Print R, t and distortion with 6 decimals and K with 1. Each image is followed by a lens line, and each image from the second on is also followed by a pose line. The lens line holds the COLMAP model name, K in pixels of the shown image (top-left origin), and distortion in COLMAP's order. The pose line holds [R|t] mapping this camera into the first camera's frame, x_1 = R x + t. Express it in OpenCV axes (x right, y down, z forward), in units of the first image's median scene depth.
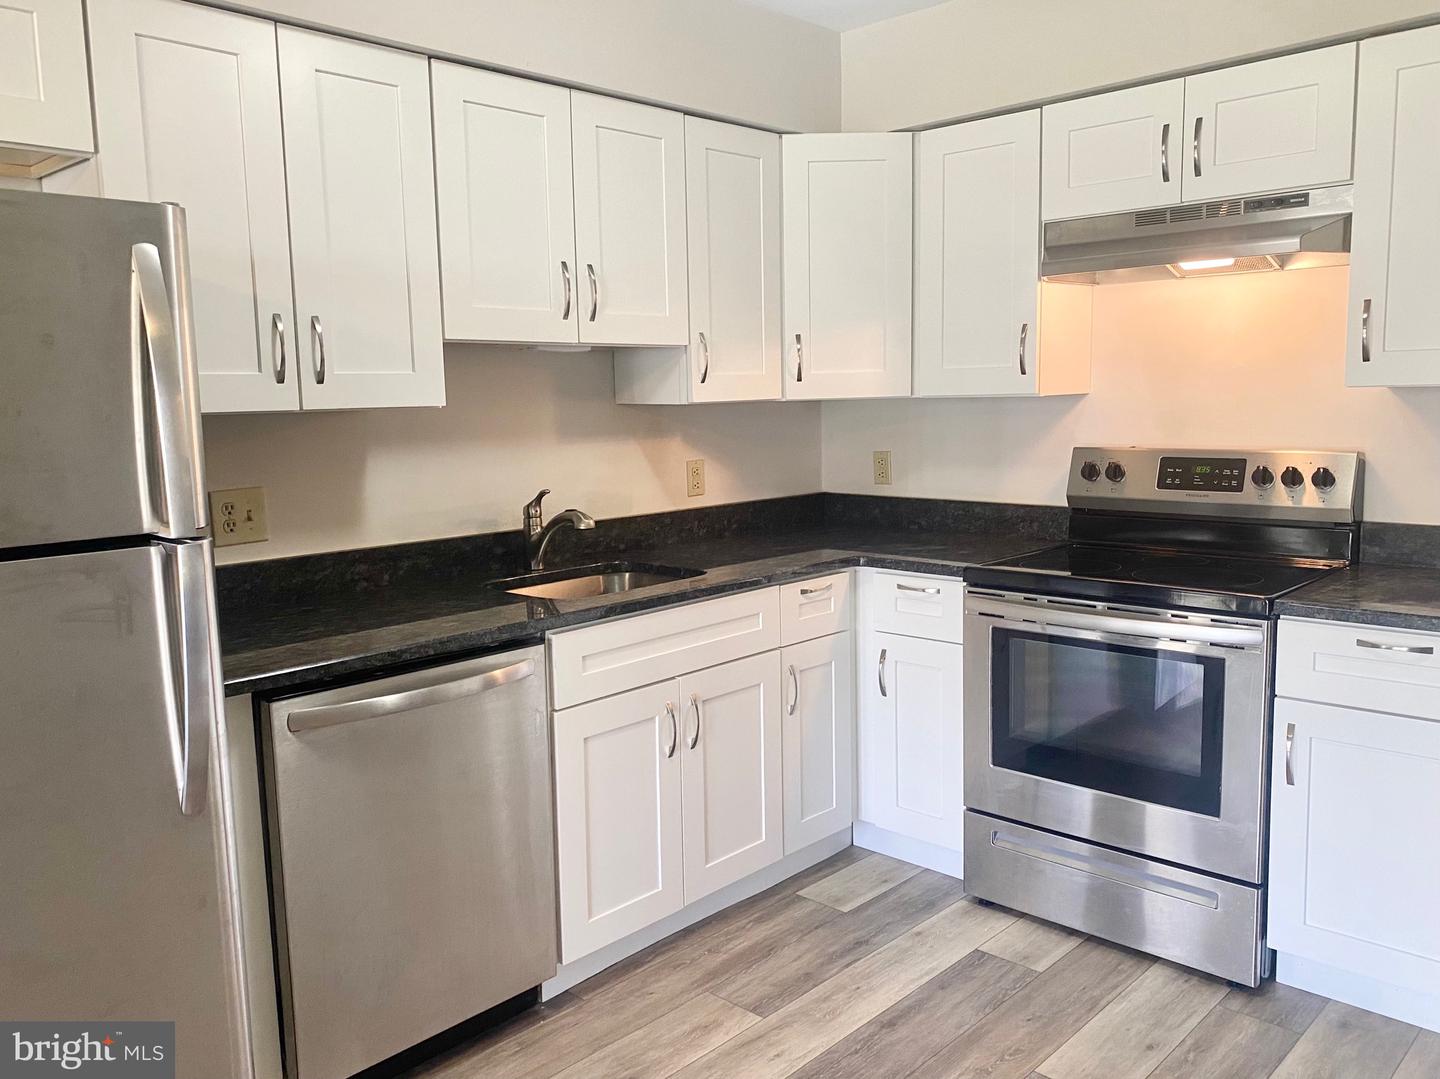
lens RADIAL K [[1140.5, 0, 722.6], [0, 1140.5, 546.6], [0, 0, 1]] dist [0.097110, -0.245235]
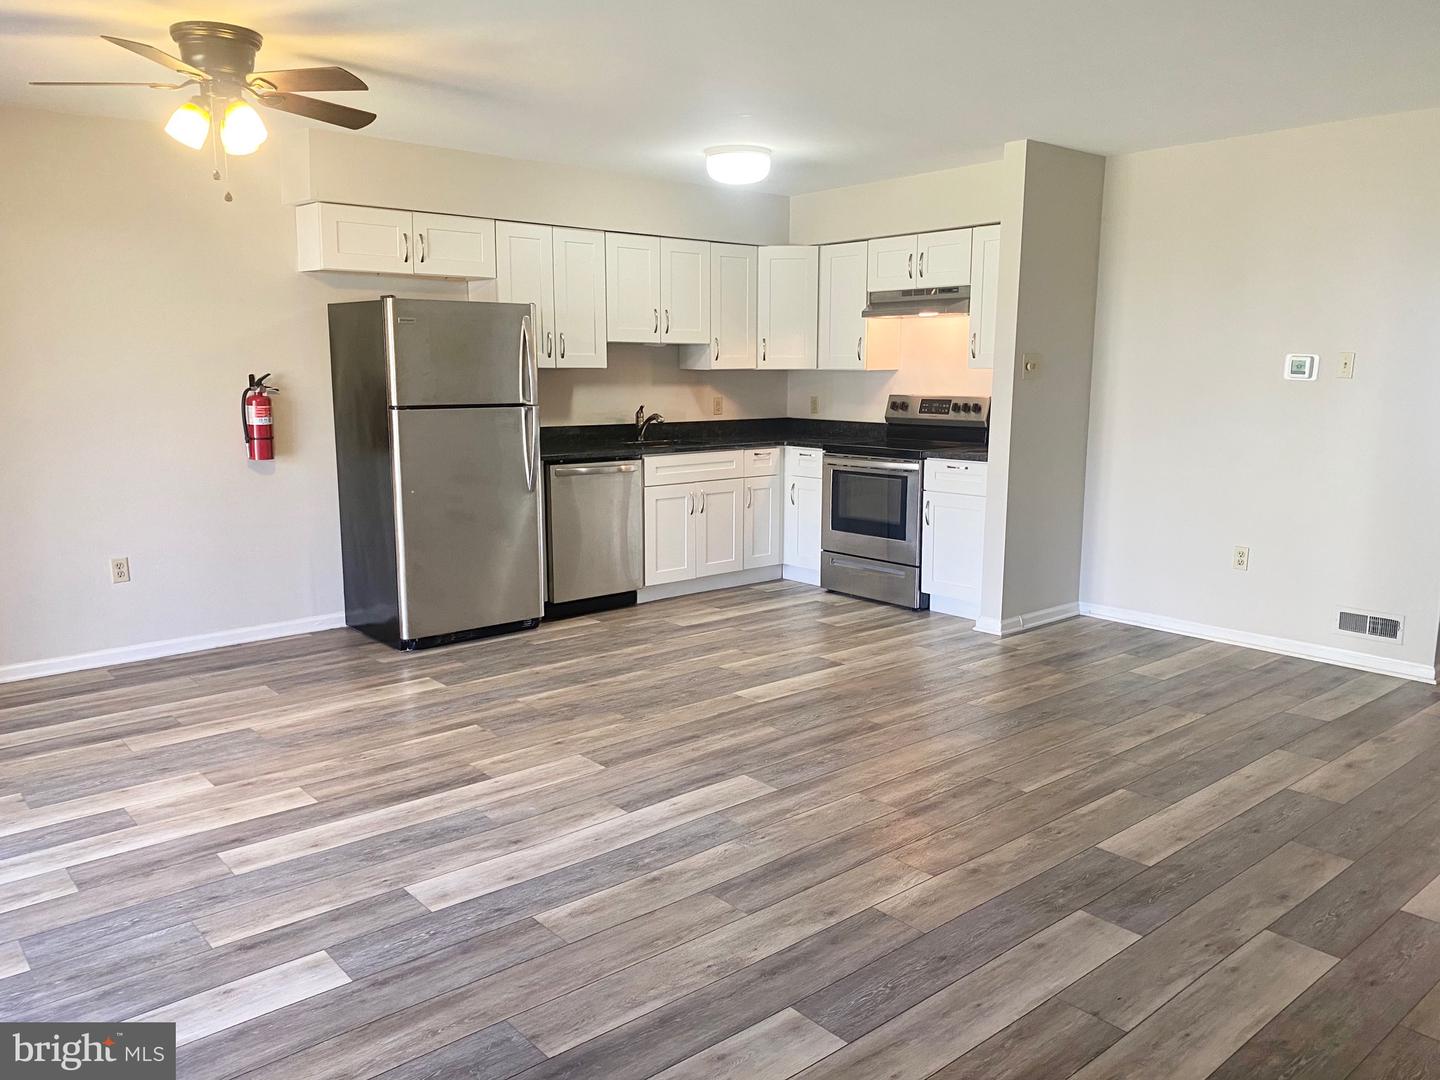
lens RADIAL K [[1121.5, 0, 733.4], [0, 1121.5, 570.4], [0, 0, 1]] dist [0.052335, -0.036915]
pose [[0.995117, 0.039779, -0.090329, 0.243170], [-0.035547, 0.998215, 0.047989, 0.169295], [0.092077, -0.044544, 0.994755, -1.270003]]
